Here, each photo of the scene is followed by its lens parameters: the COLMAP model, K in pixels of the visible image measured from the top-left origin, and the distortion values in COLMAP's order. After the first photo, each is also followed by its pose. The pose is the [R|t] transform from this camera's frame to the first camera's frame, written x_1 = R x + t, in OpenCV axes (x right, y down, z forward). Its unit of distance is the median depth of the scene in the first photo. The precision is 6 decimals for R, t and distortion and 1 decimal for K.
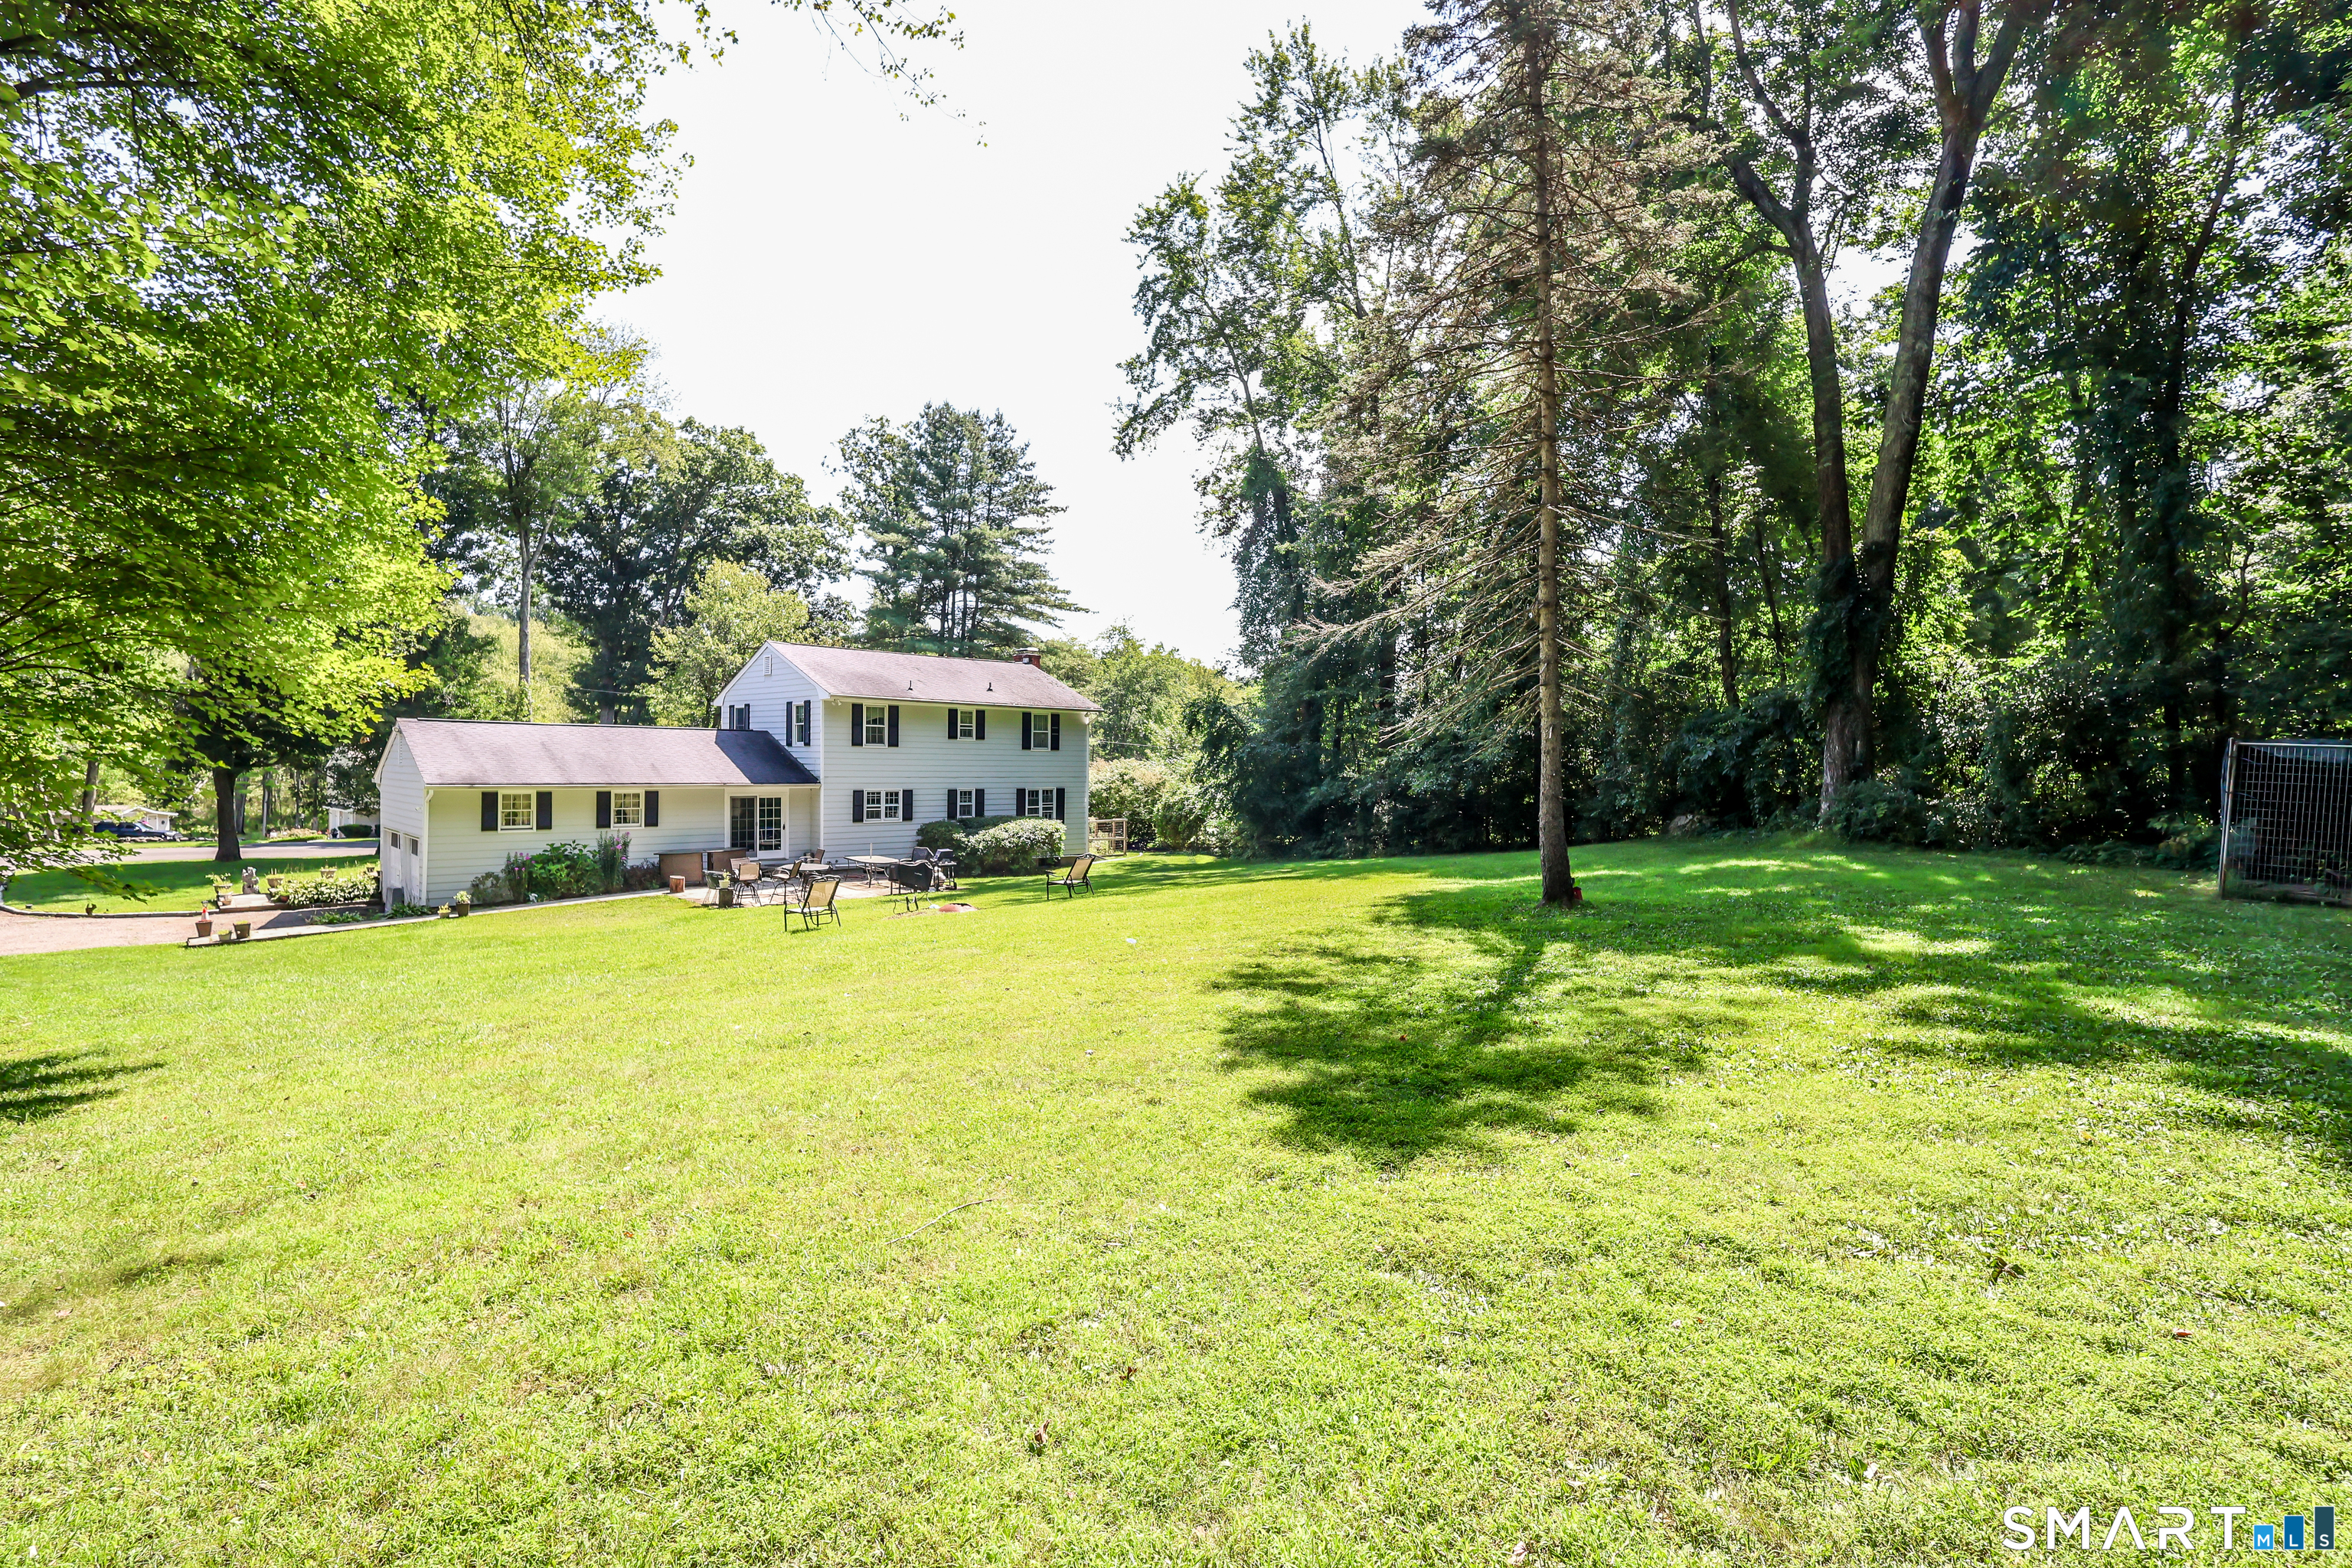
lens RADIAL K [[1093.2, 0, 1176.0], [0, 1093.2, 784.0], [0, 0, 1]] dist [0.002642, 0.000792]
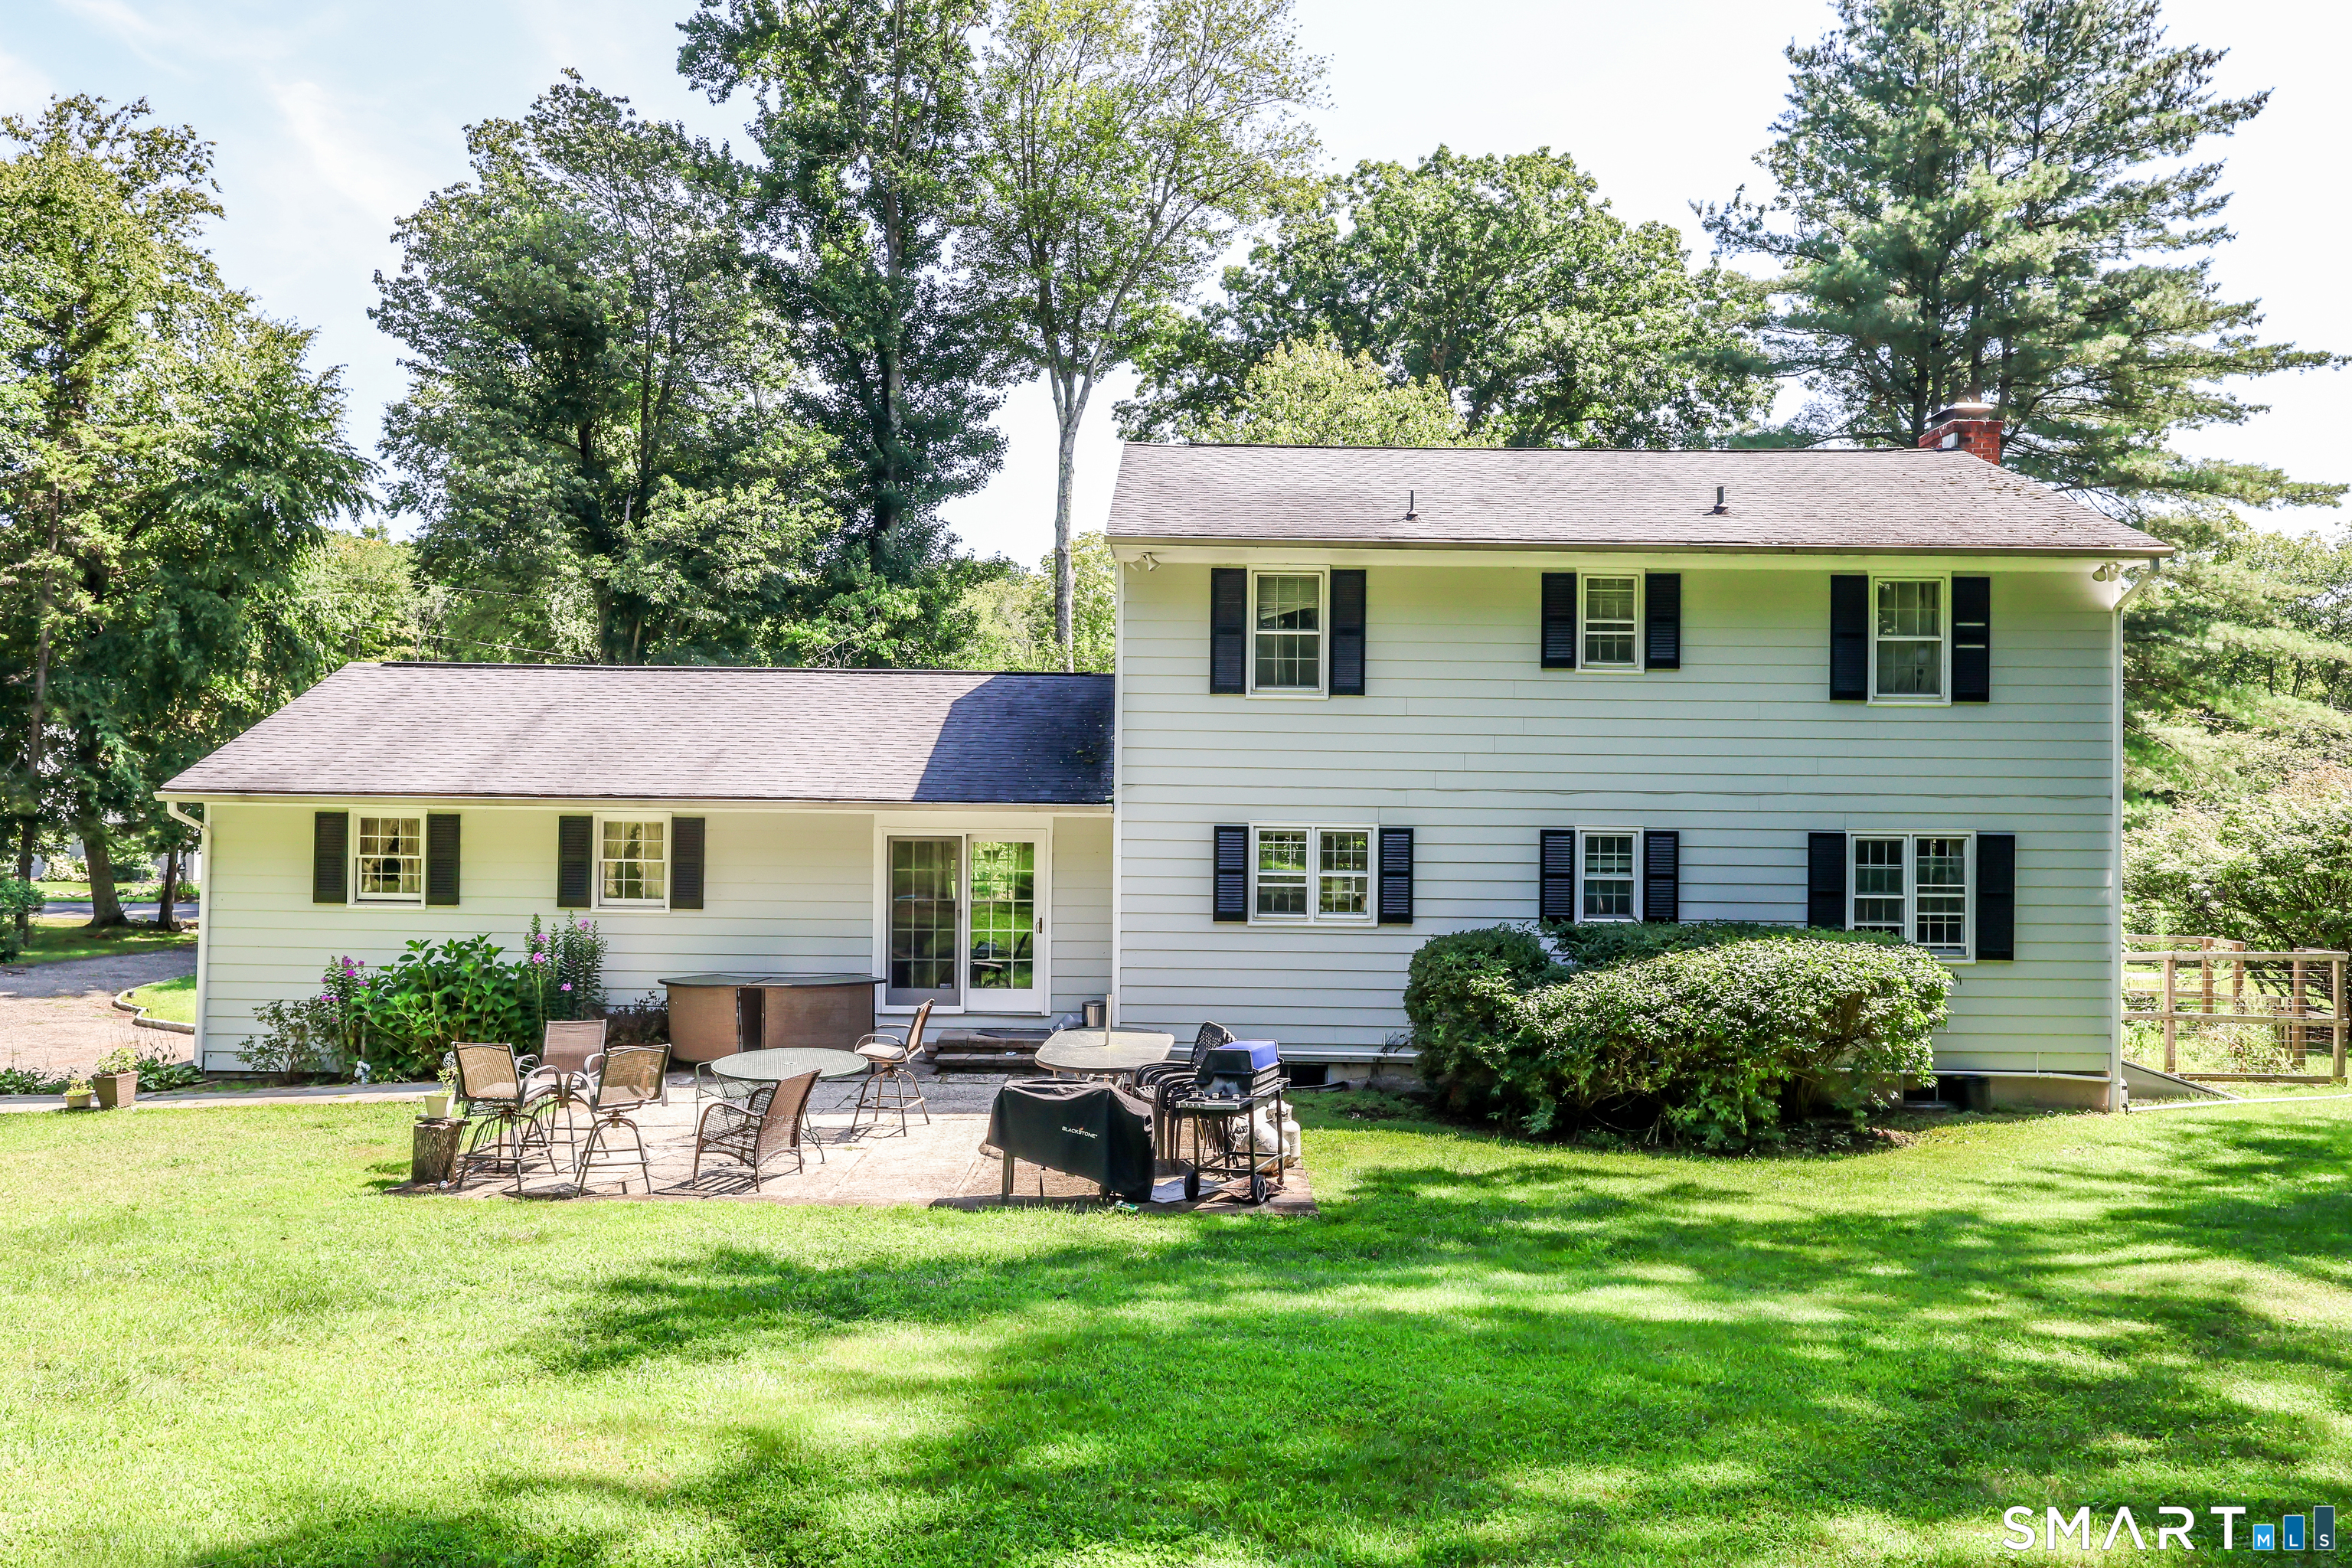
lens RADIAL K [[1656.1, 0, 1168.1], [0, 1656.1, 793.6], [0, 0, 1]] dist [0.002272, 0.001893]
pose [[0.714774, -0.007650, -0.699314, 0.049525], [-0.017266, 0.999442, -0.028582, 0.010585], [0.699143, 0.032504, 0.714243, 0.618333]]
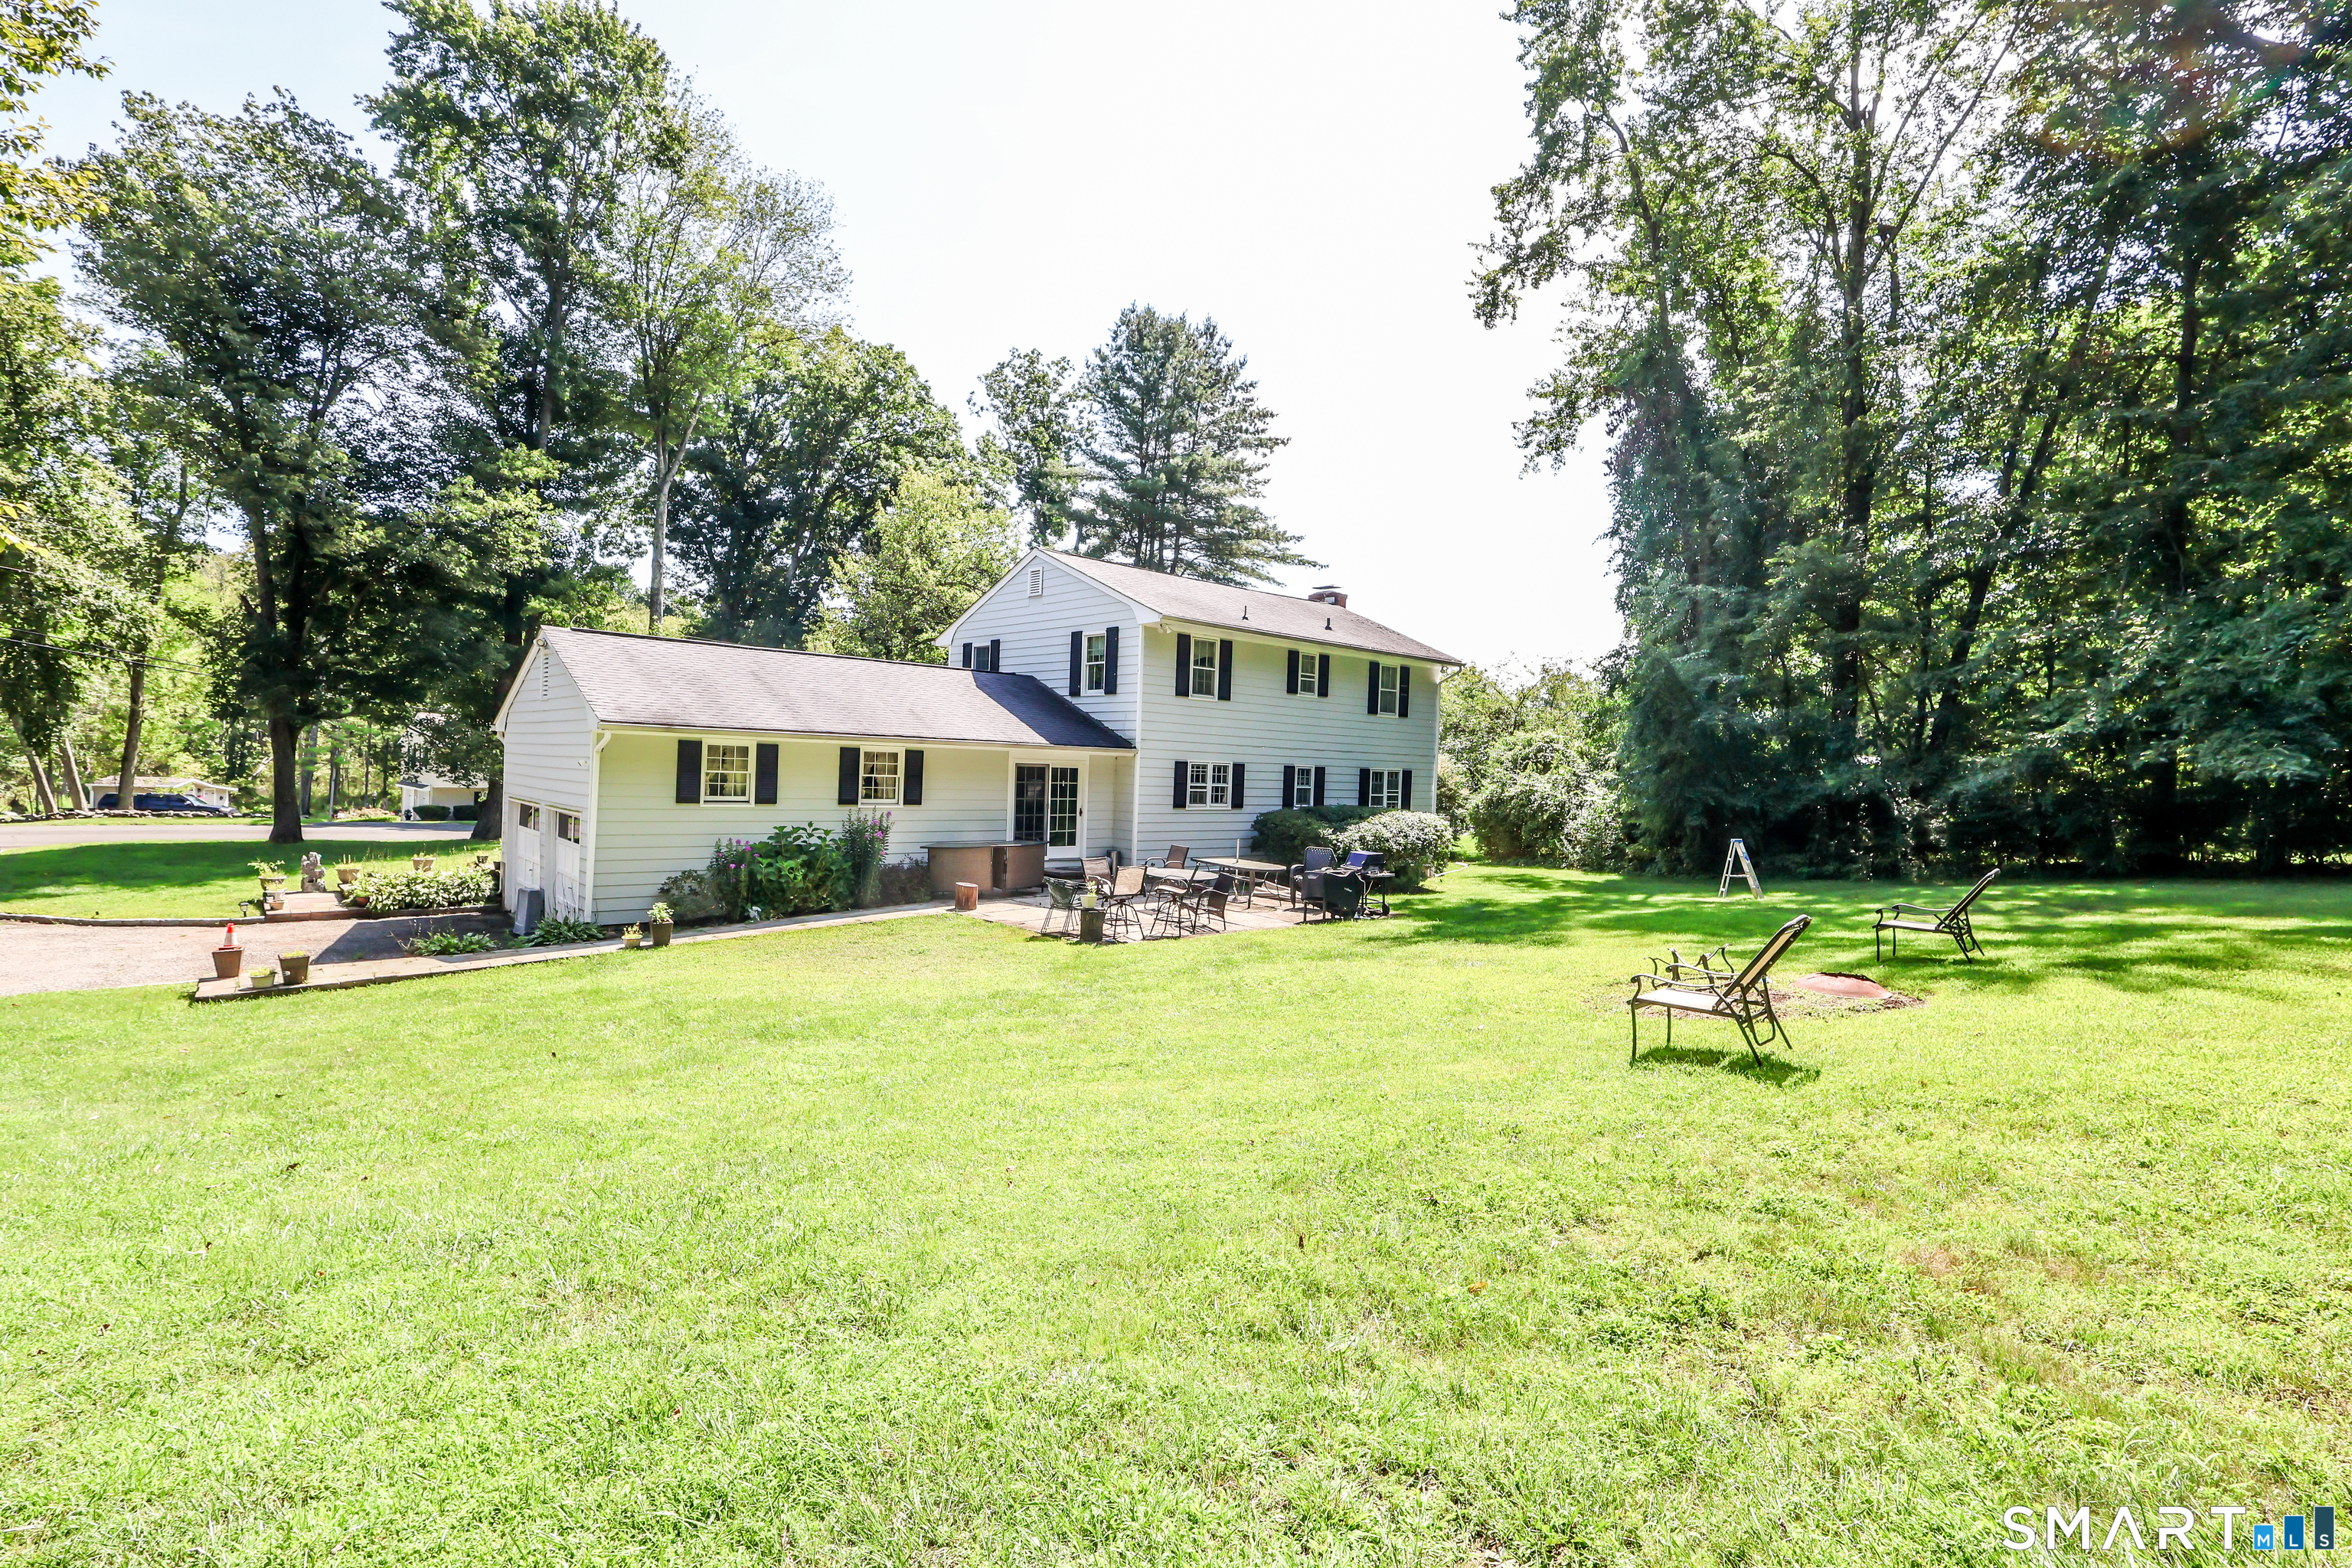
lens RADIAL K [[1093.2, 0, 1176.0], [0, 1093.2, 784.0], [0, 0, 1]] dist [0.002642, 0.000792]
pose [[0.999060, 0.022801, -0.036878, -0.265683], [-0.023005, 0.999722, -0.005124, 0.023214], [0.036751, 0.005968, 0.999307, 0.316117]]
